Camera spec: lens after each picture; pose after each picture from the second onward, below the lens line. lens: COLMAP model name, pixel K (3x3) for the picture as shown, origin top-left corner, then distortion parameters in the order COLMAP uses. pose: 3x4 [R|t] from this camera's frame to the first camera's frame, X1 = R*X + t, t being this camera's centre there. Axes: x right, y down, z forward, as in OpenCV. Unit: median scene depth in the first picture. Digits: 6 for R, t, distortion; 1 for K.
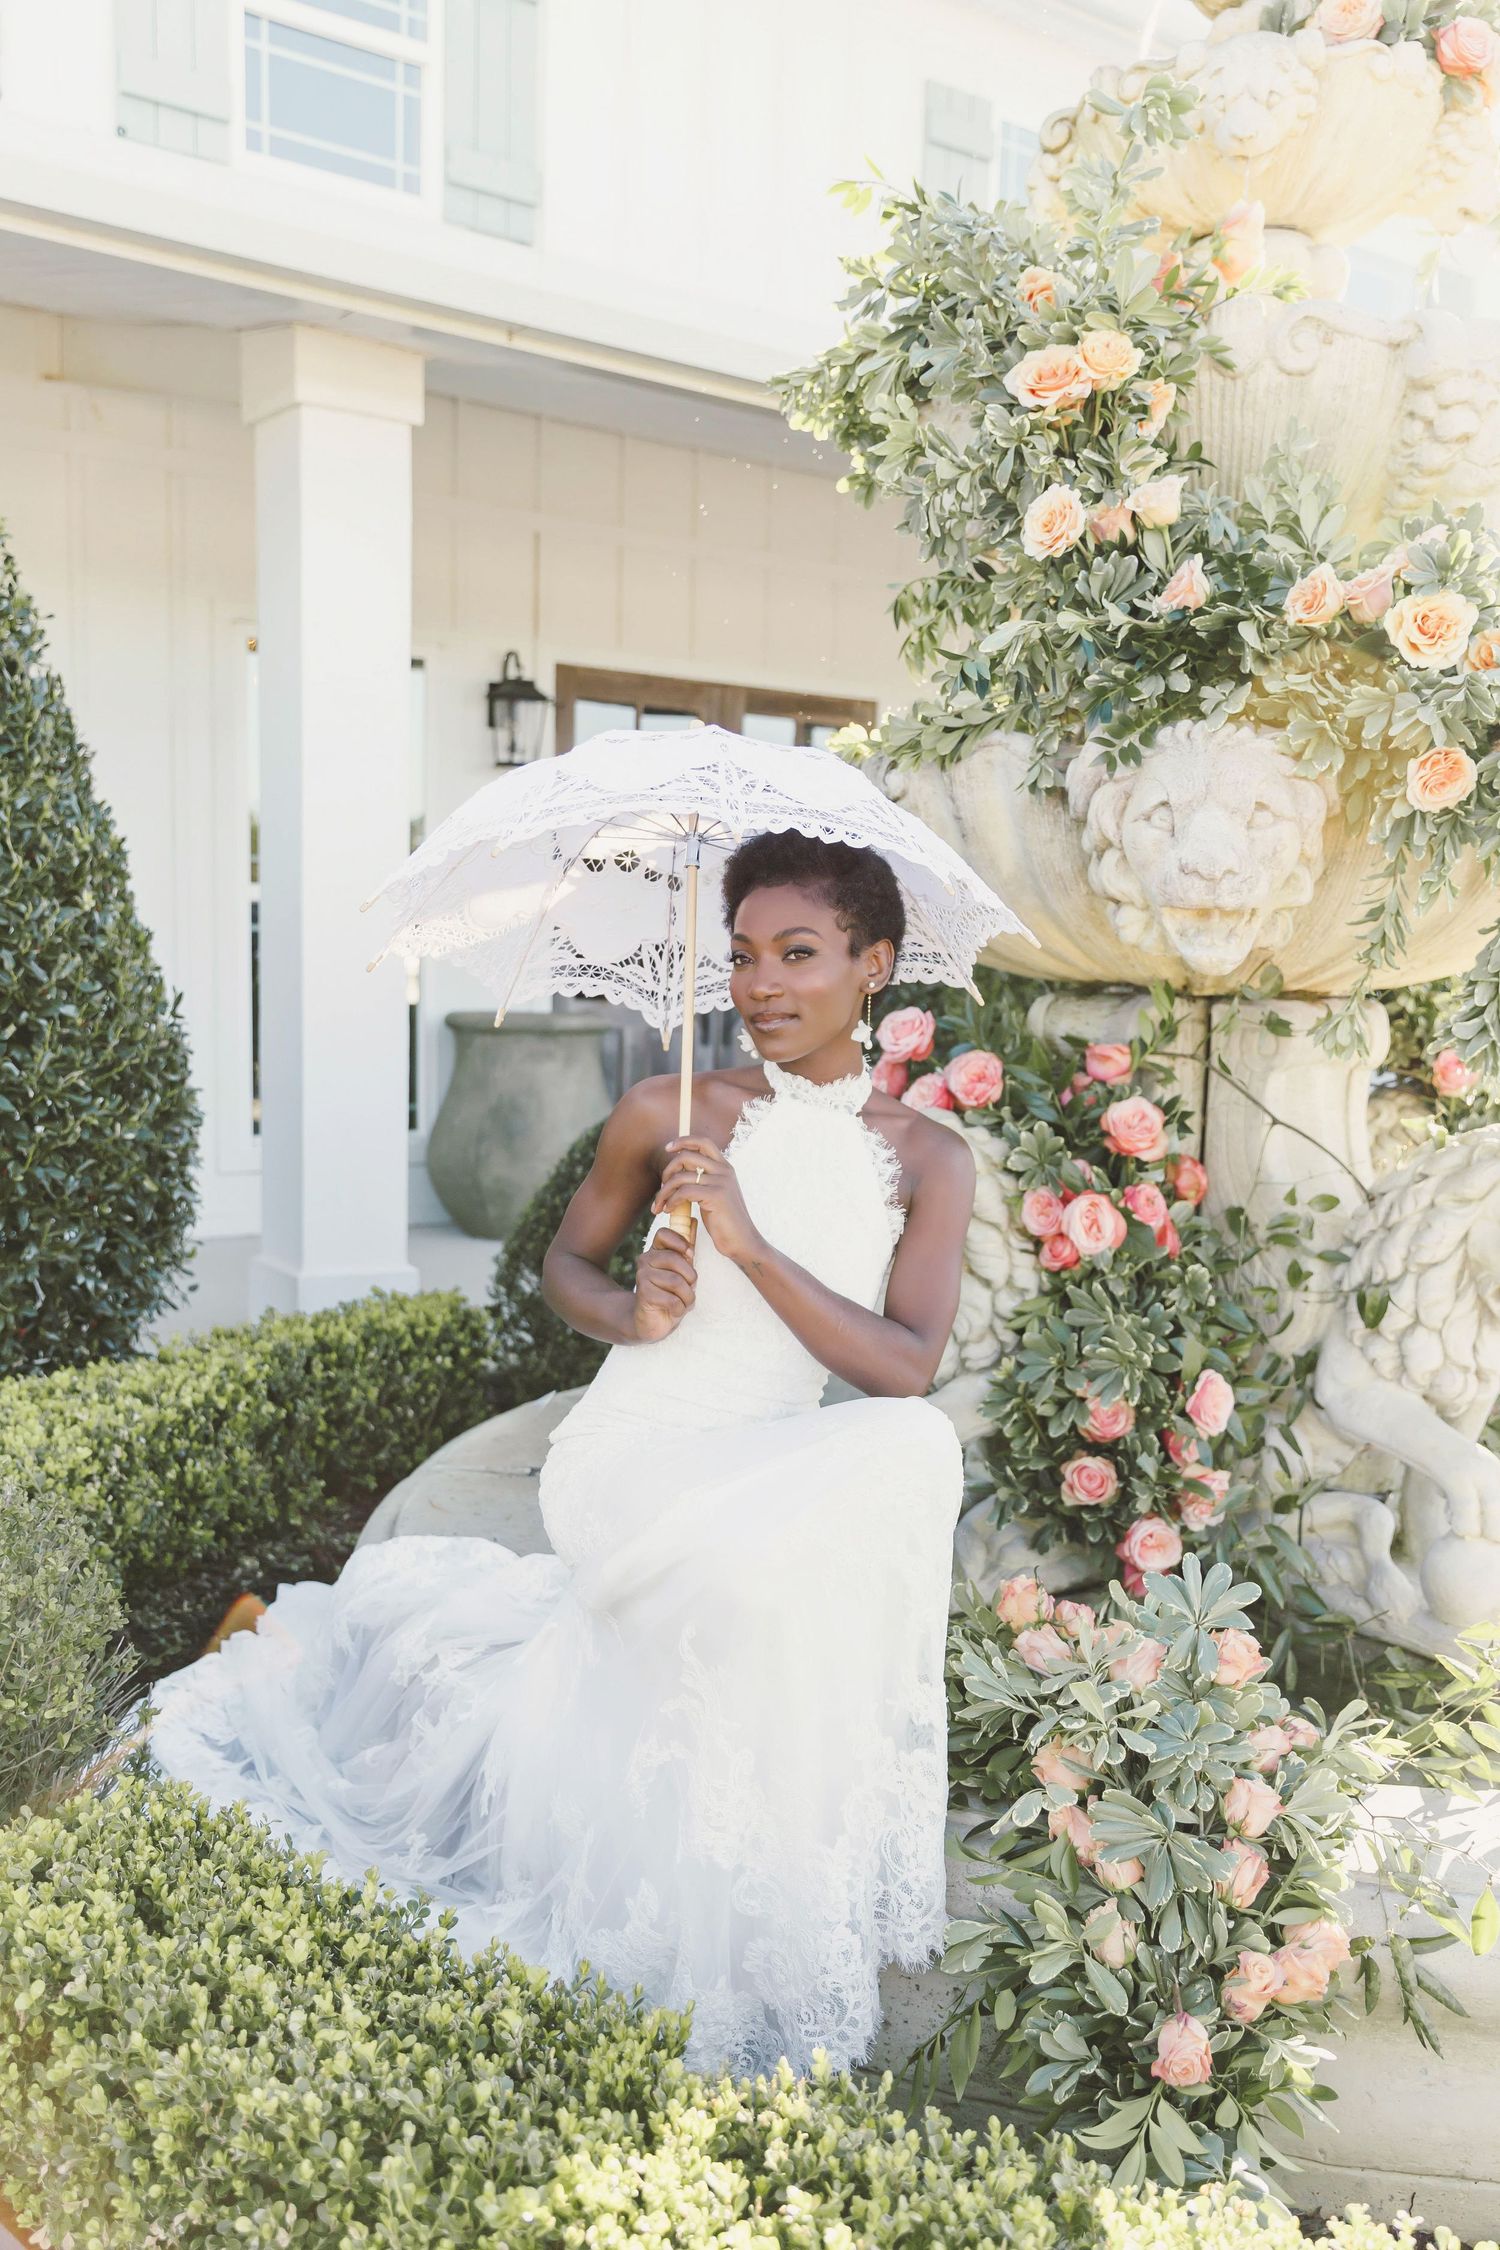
lens RADIAL K [[2027.9, 0, 775.8], [0, 2027.9, 1218.4], [0, 0, 1]] dist [-0.001574, 0.009673]
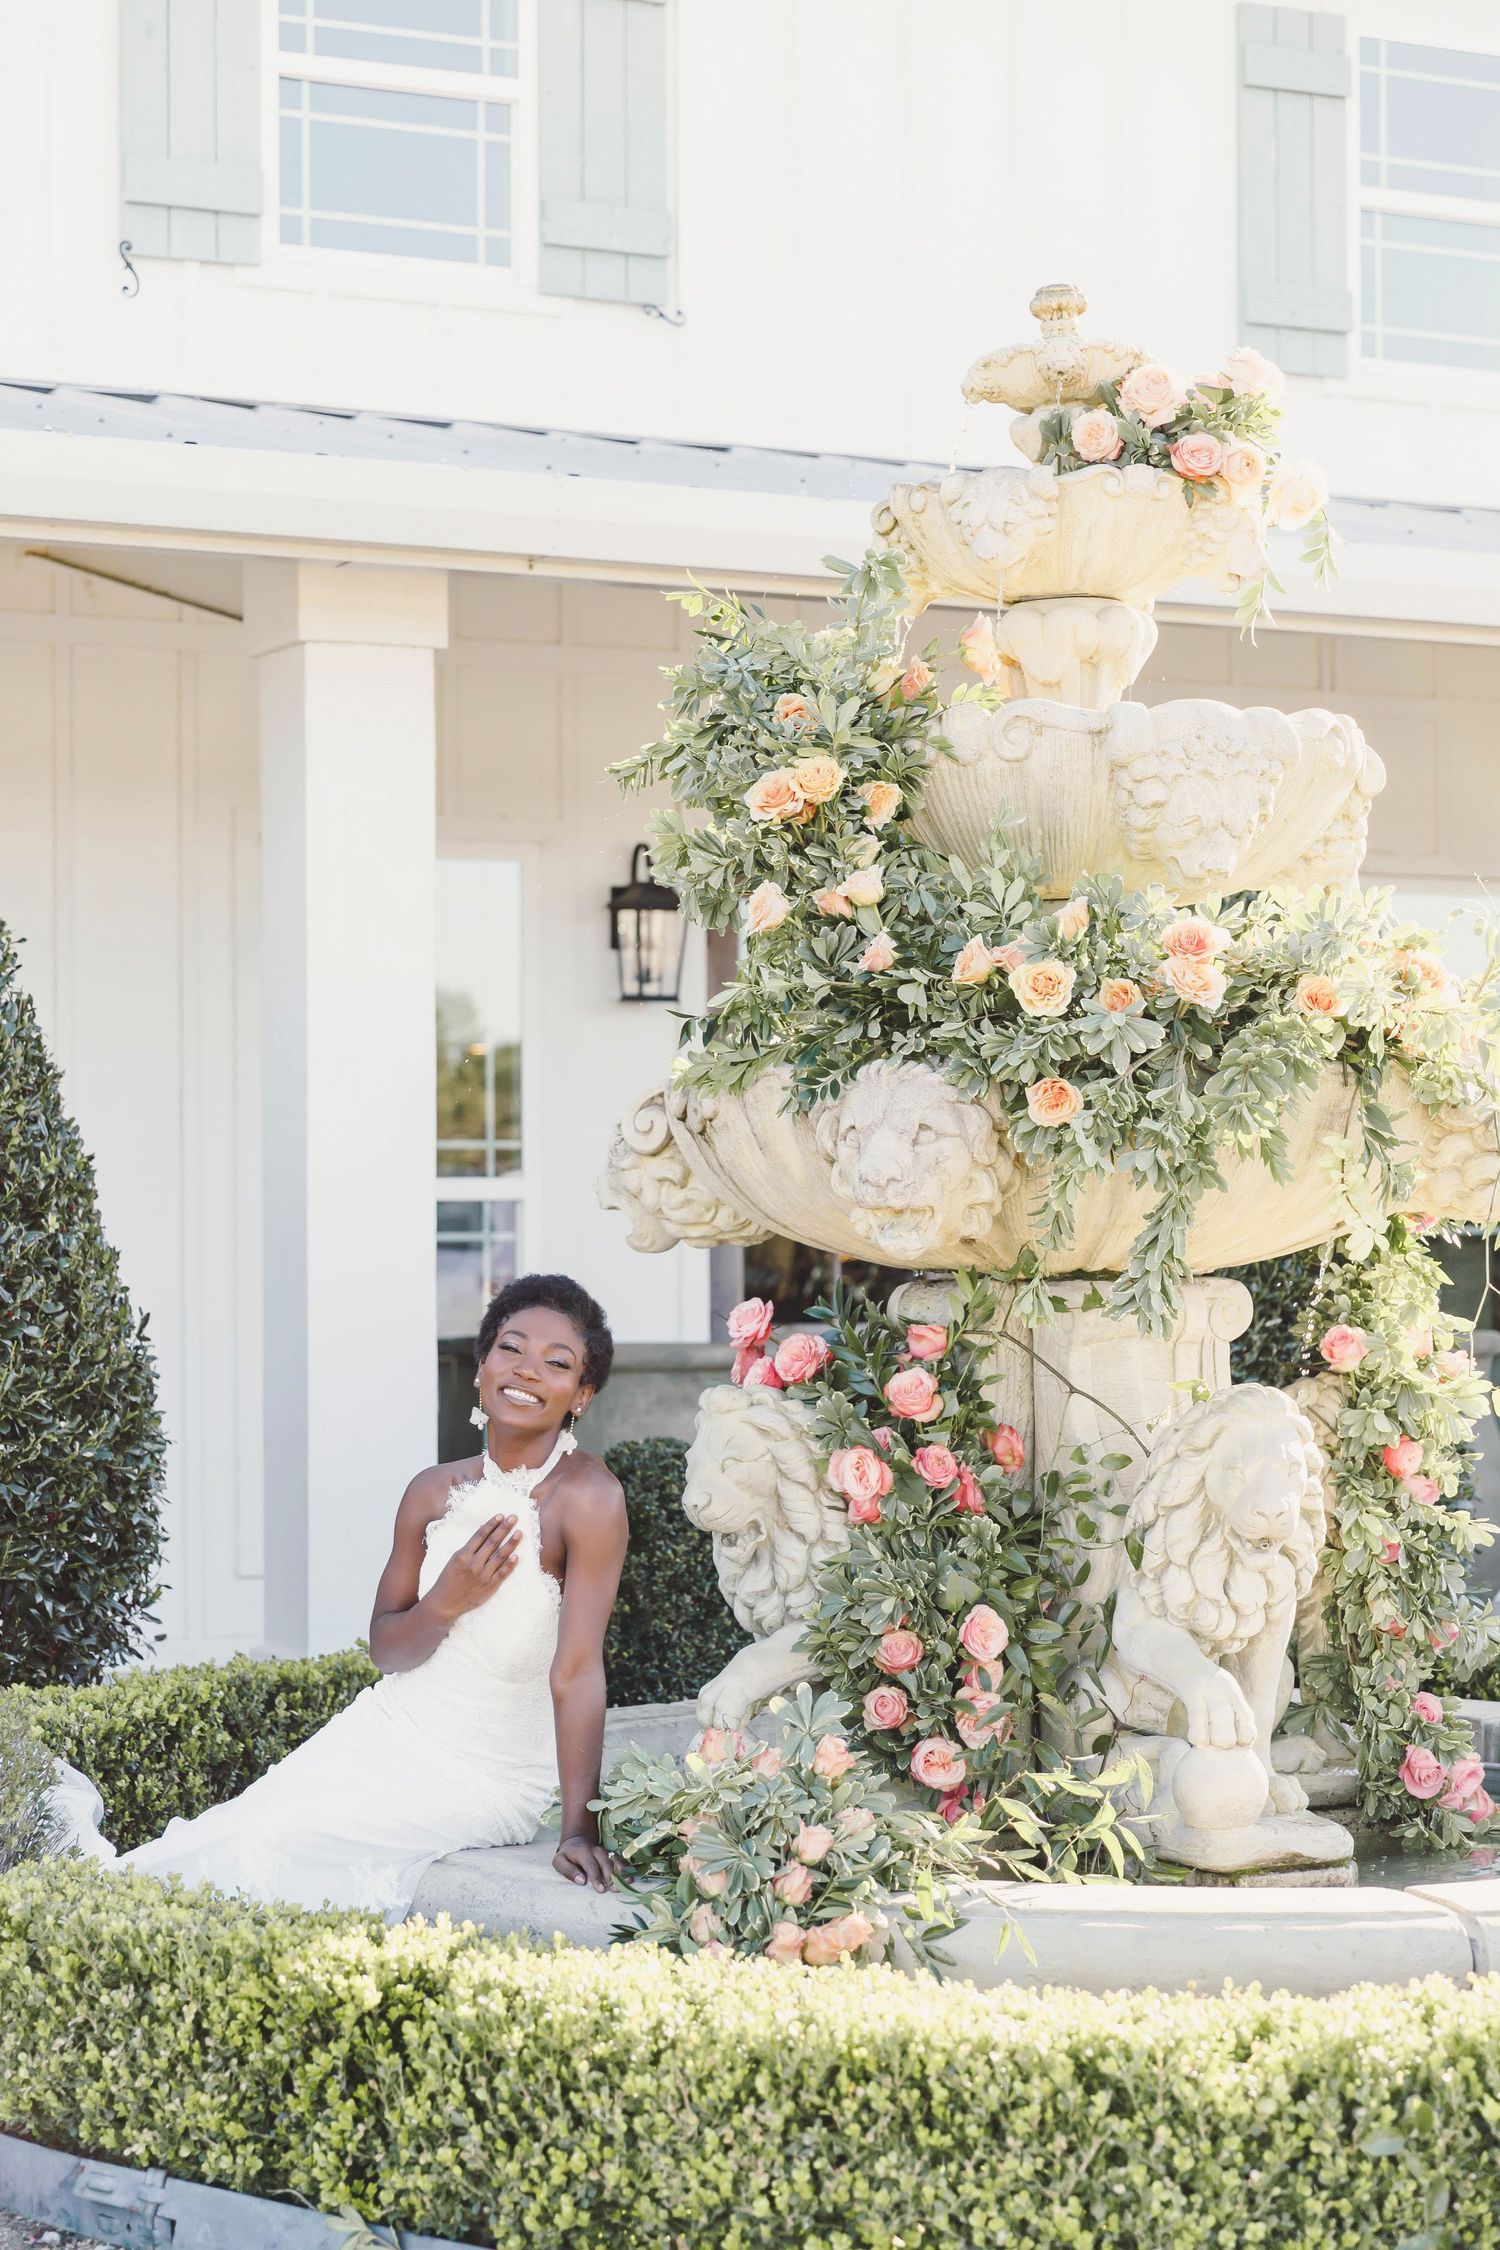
lens RADIAL K [[4266.4, 0, 735.0], [0, 4266.4, 1110.5], [0, 0, 1]] dist [-0.010769, 0.227584]
pose [[0.983713, -0.039284, -0.175403, 0.485376], [0.010180, 0.986435, -0.163834, 0.182935], [0.179460, 0.159380, 0.970769, -1.325771]]
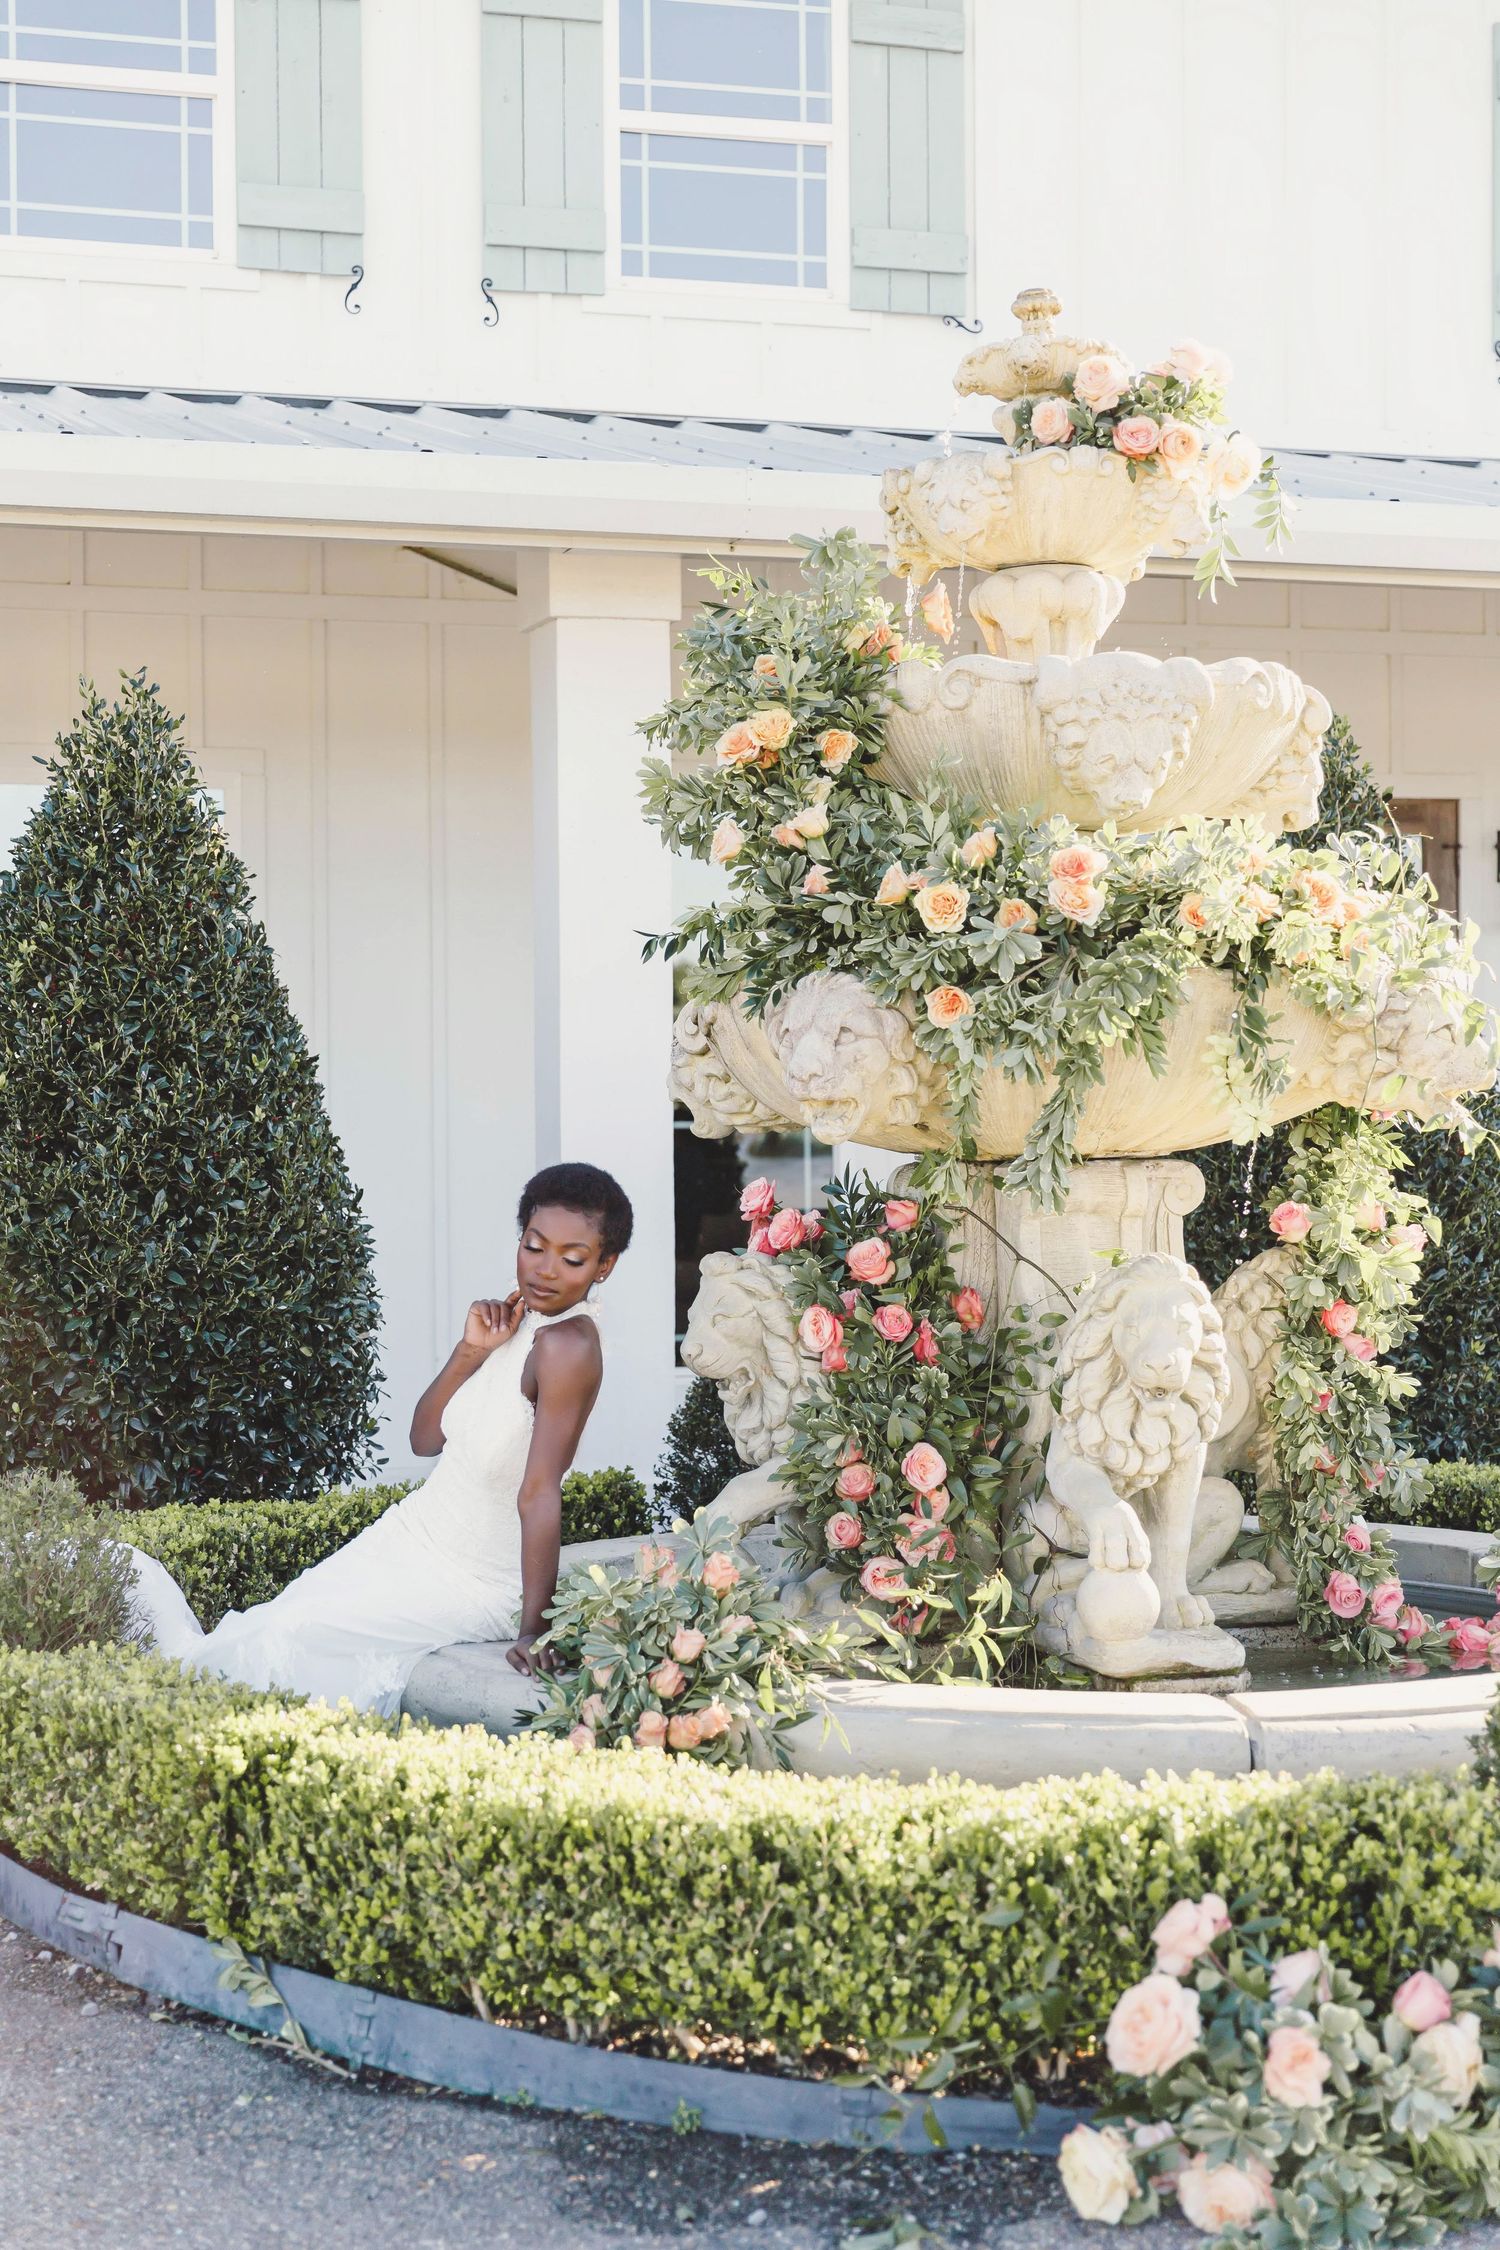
lens RADIAL K [[3656.4, 0, 743.2], [0, 3656.4, 1125.7], [0, 0, 1]] dist [0.009106, 0.027297]
pose [[0.941195, -0.035203, -0.336025, 0.866116], [-0.010744, 0.990936, -0.133905, 0.180848], [0.337693, 0.129641, 0.932286, -1.213976]]
